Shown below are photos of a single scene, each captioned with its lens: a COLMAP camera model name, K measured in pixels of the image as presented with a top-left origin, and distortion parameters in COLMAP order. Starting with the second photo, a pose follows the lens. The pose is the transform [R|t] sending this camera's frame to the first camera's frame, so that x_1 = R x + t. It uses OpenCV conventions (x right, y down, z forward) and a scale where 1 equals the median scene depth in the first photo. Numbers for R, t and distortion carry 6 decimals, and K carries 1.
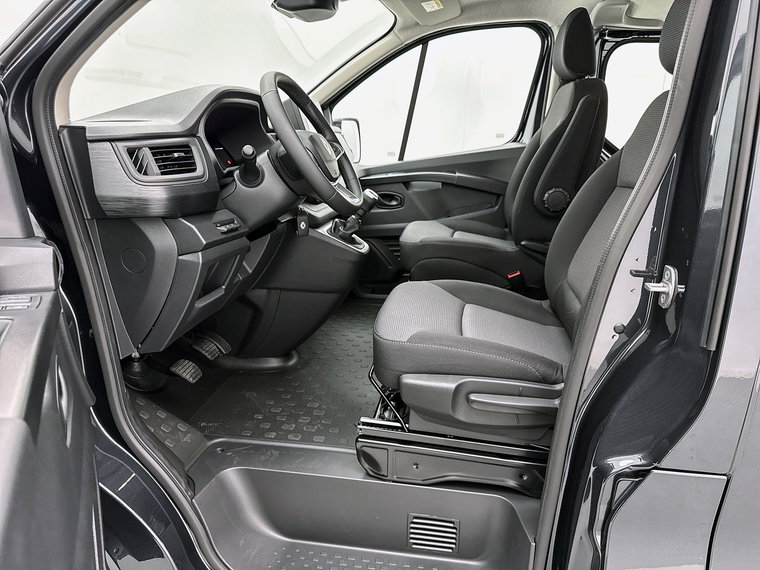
lens RADIAL K [[531.6, 0, 380.0], [0, 531.6, 285.0], [0, 0, 1]] dist [0.087340, -0.001129]
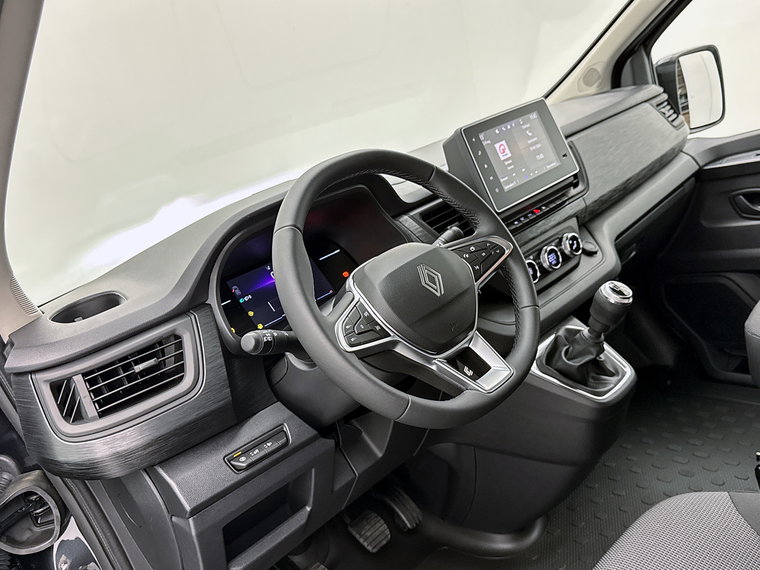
lens RADIAL K [[674.8, 0, 380.0], [0, 674.8, 285.0], [0, 0, 1]] dist [0.004837, 0.248254]
pose [[0.798905, -0.012674, -0.601324, 0.274280], [0.065123, 0.995723, 0.065535, -0.335253], [0.597921, -0.091516, 0.796313, 0.520843]]
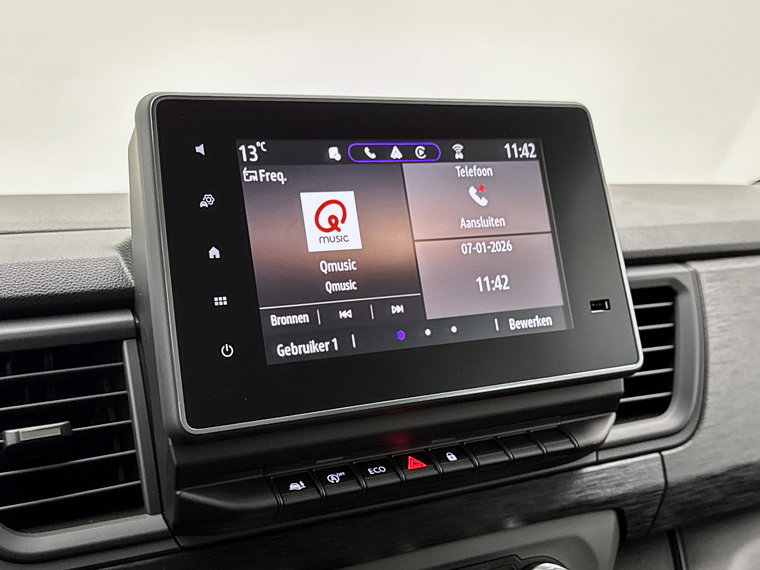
lens RADIAL K [[978.3, 0, 380.0], [0, 978.3, 285.0], [0, 0, 1]] dist [0.198119, -0.573956]
pose [[0.639298, 0.108460, -0.761272, 0.134892], [-0.218789, 0.974740, -0.044861, -0.425187], [0.737177, 0.195237, 0.646879, 1.272700]]
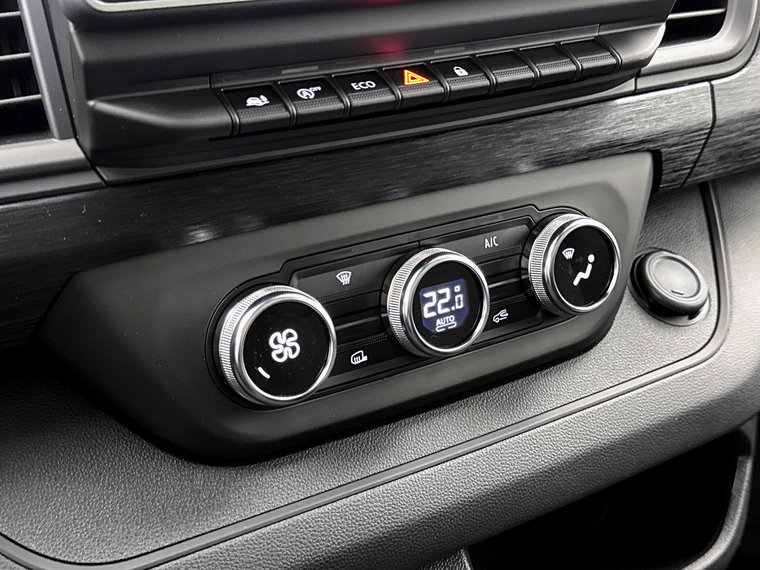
lens RADIAL K [[978.3, 0, 380.0], [0, 978.3, 285.0], [0, 0, 1]] dist [0.198119, -0.573956]
pose [[0.669963, 0.297077, -0.680363, 0.052230], [-0.205386, 0.954845, 0.214681, -0.369840], [0.713418, -0.004091, 0.700727, 1.348386]]
